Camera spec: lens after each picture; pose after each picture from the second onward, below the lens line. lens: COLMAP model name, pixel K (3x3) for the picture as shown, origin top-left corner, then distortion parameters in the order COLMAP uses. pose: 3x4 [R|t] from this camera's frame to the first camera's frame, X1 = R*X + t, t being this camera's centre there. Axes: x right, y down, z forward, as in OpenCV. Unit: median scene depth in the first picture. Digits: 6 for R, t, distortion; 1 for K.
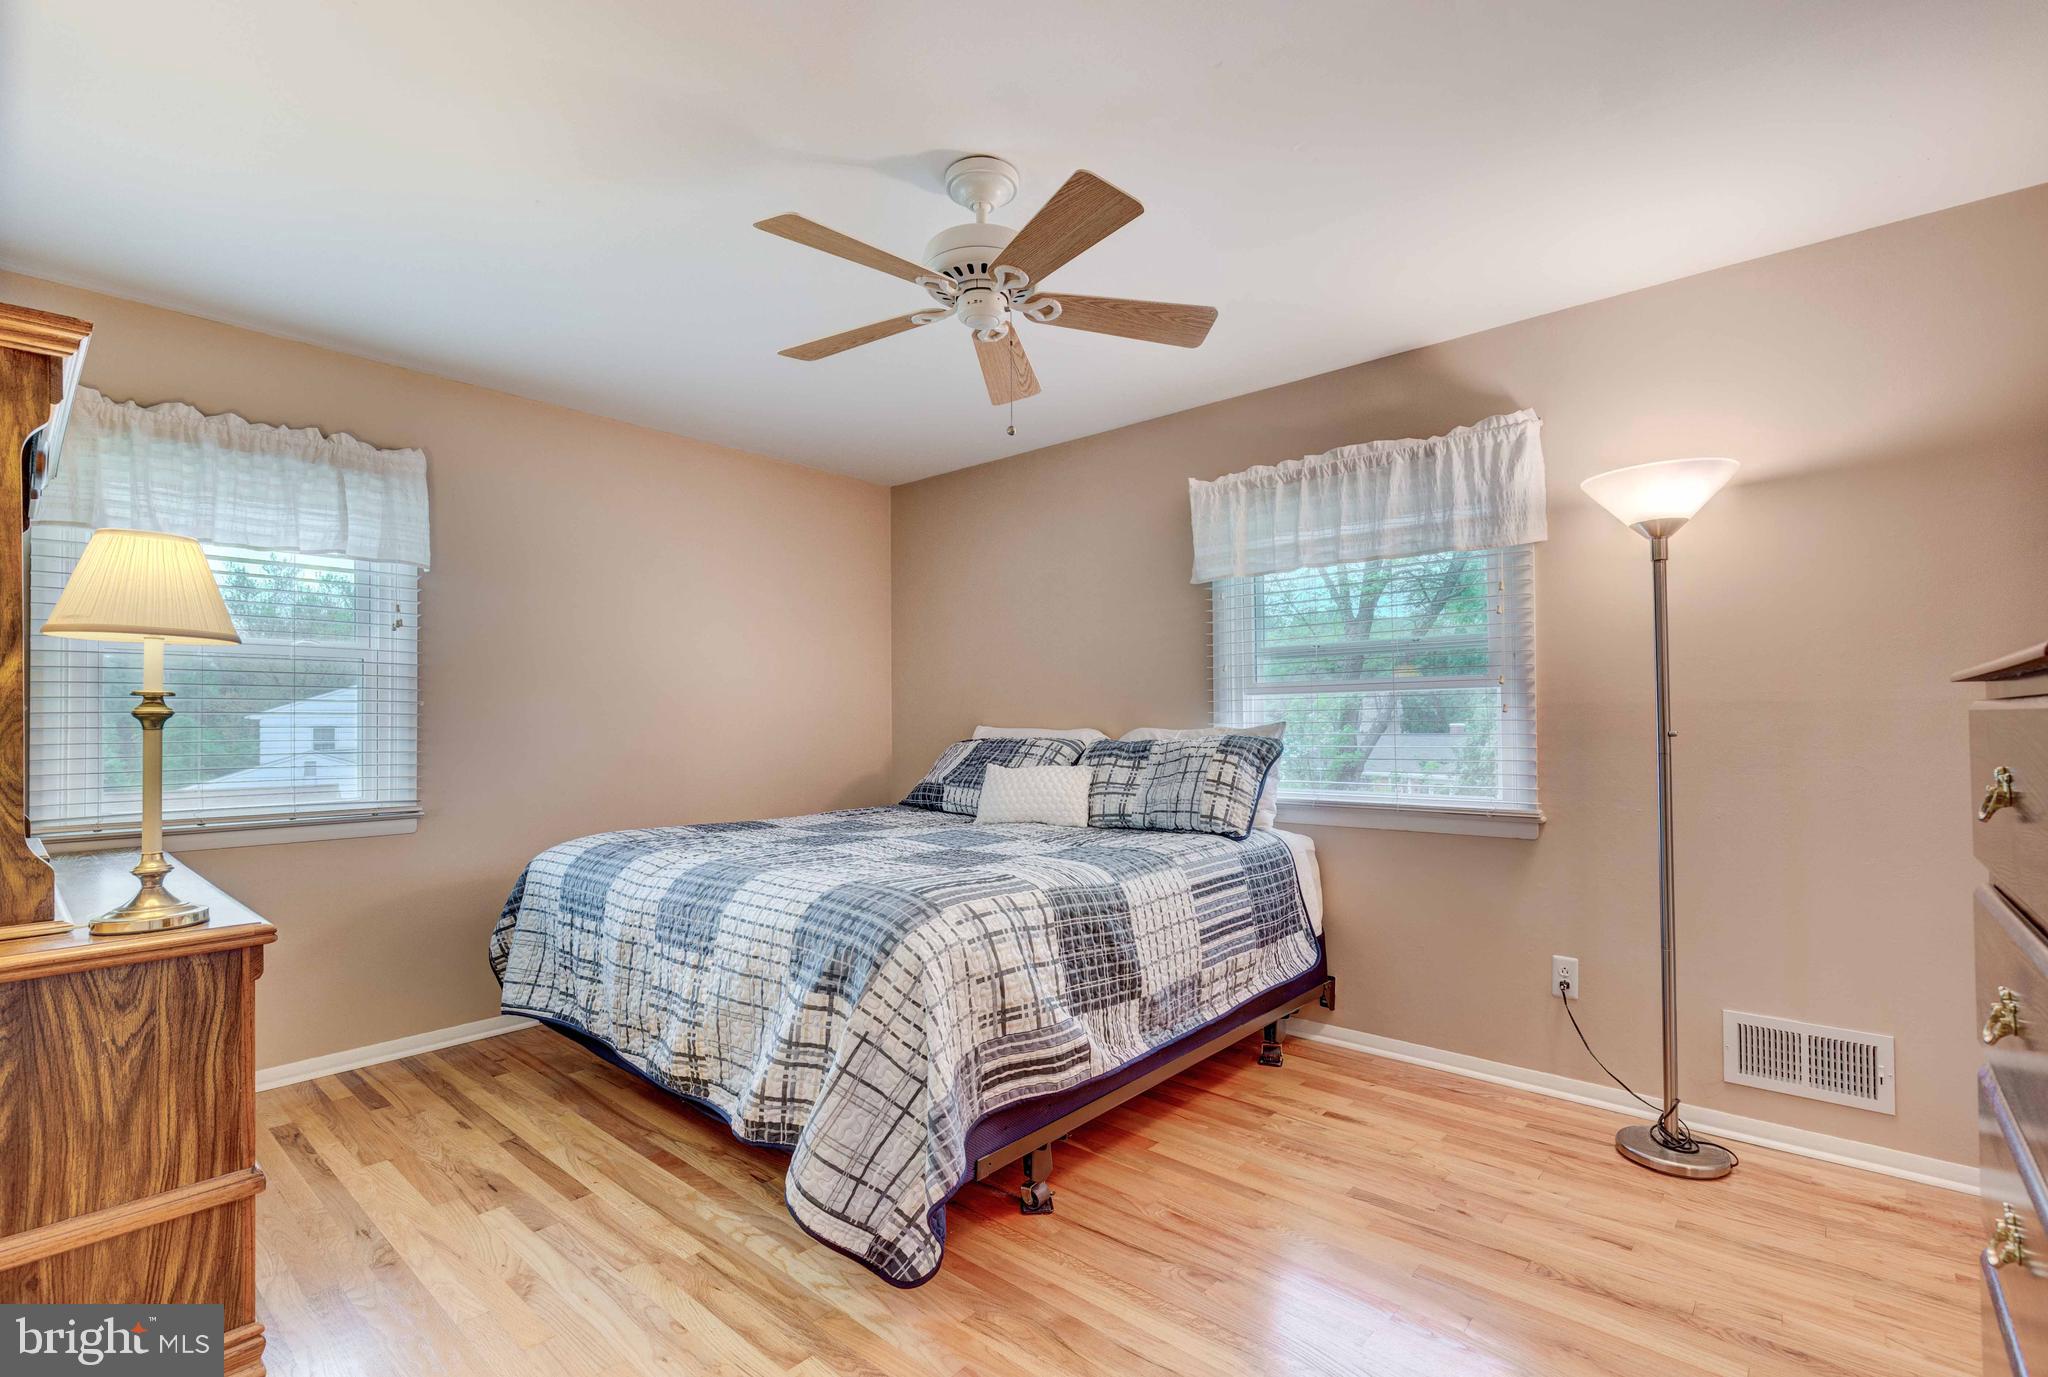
lens RADIAL K [[924.7, 0, 1046.3], [0, 924.7, 711.2], [0, 0, 1]] dist [0.001426, 0.000013]
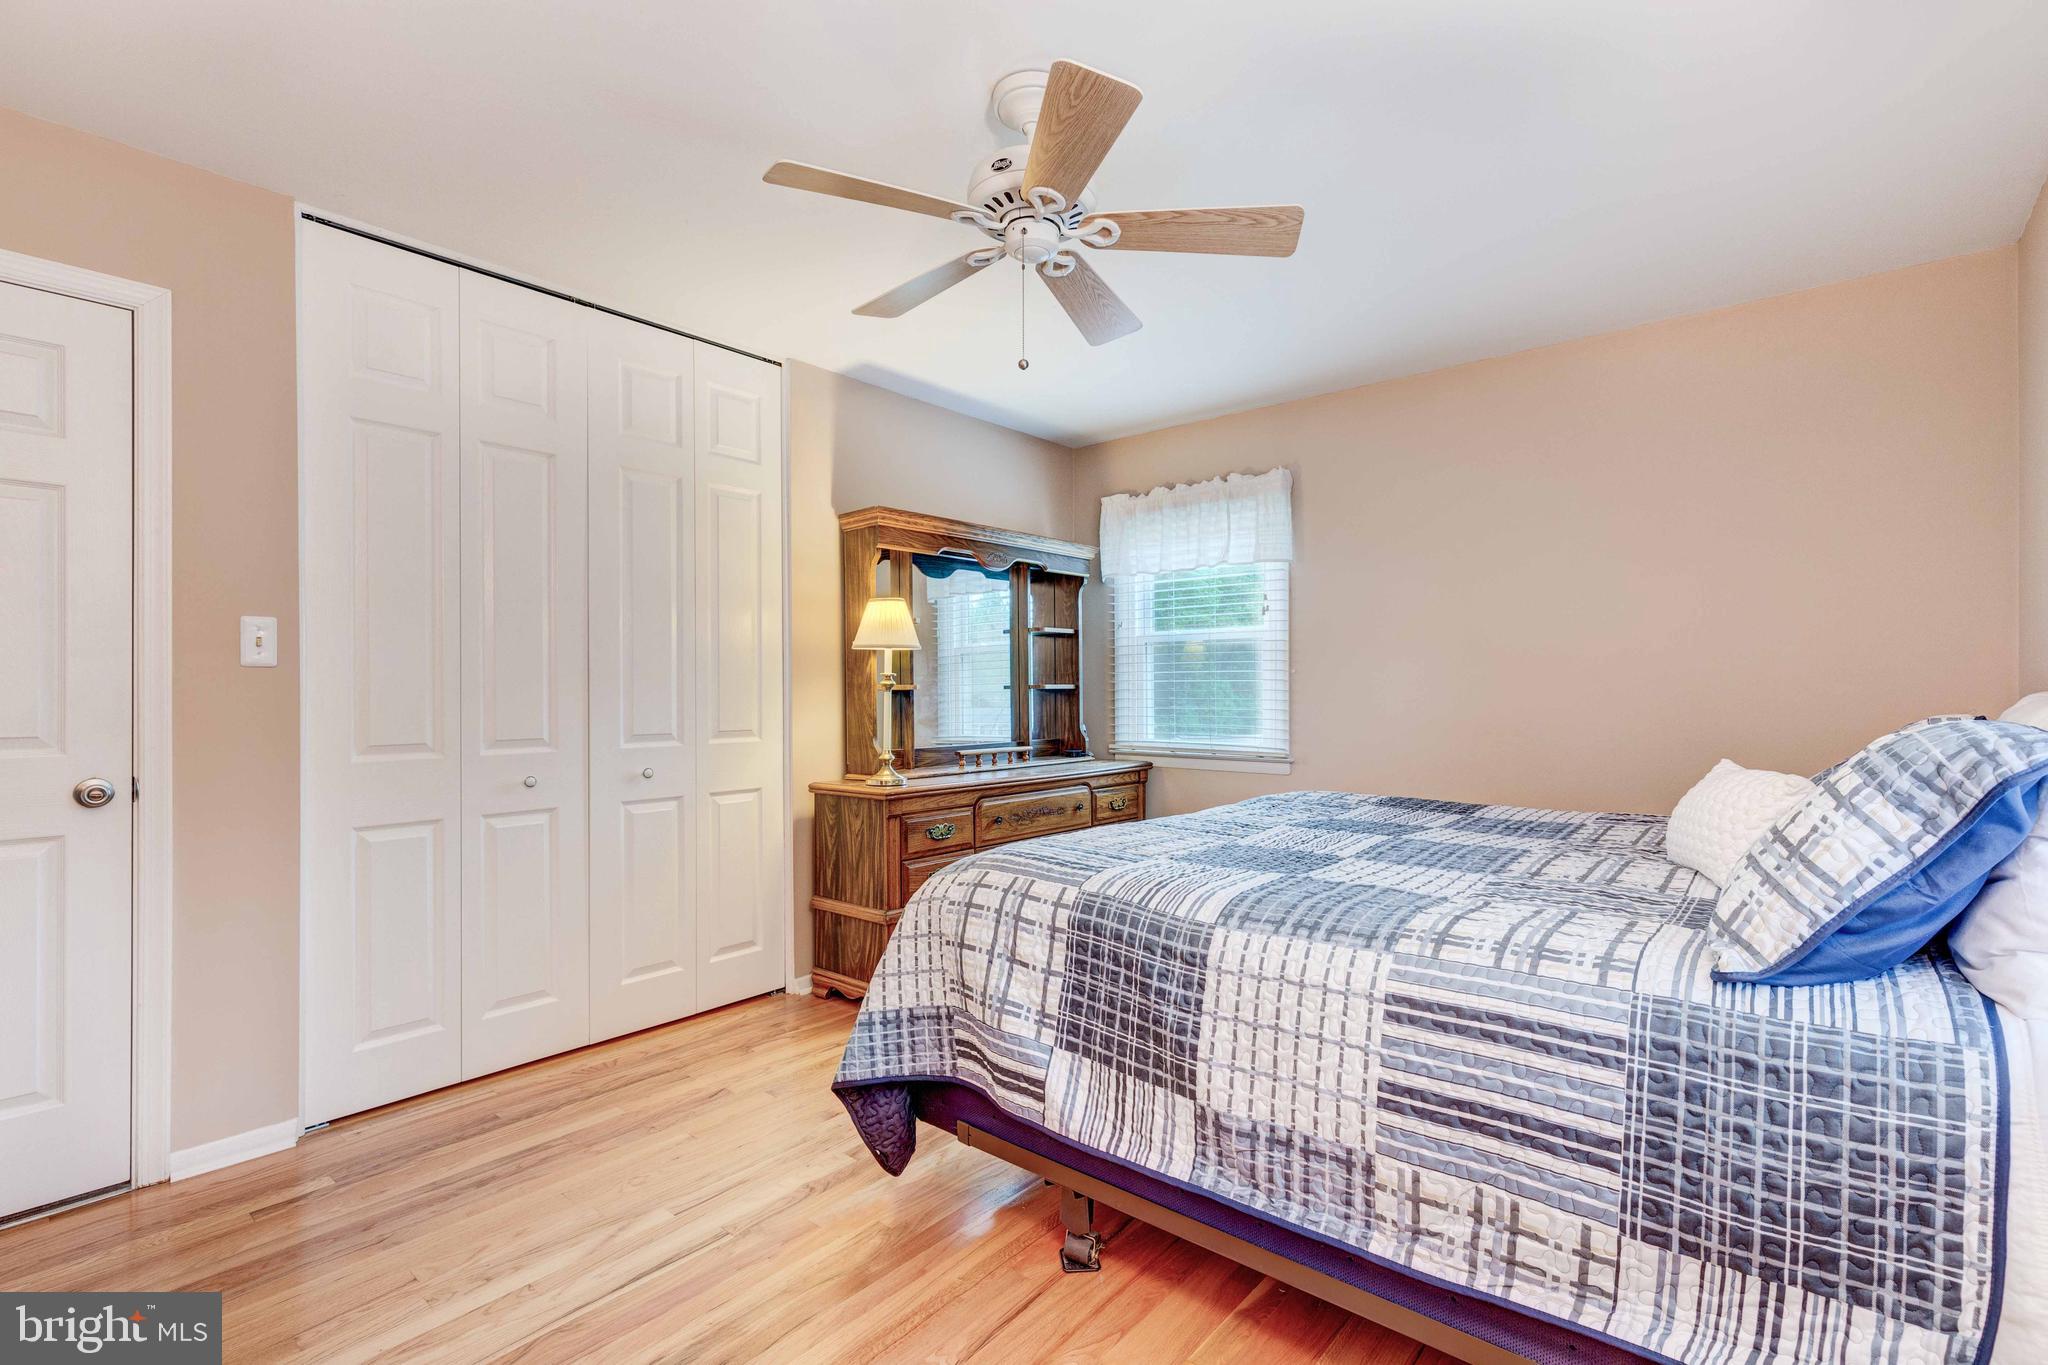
lens RADIAL K [[922.1, 0, 1027.3], [0, 922.1, 692.2], [0, 0, 1]] dist [0.001979, 0.000118]
pose [[0.013093, 0.007203, -0.999888, 0.711452], [0.014132, 0.999873, 0.007388, 0.007603], [0.999814, -0.014227, 0.012989, 0.815219]]
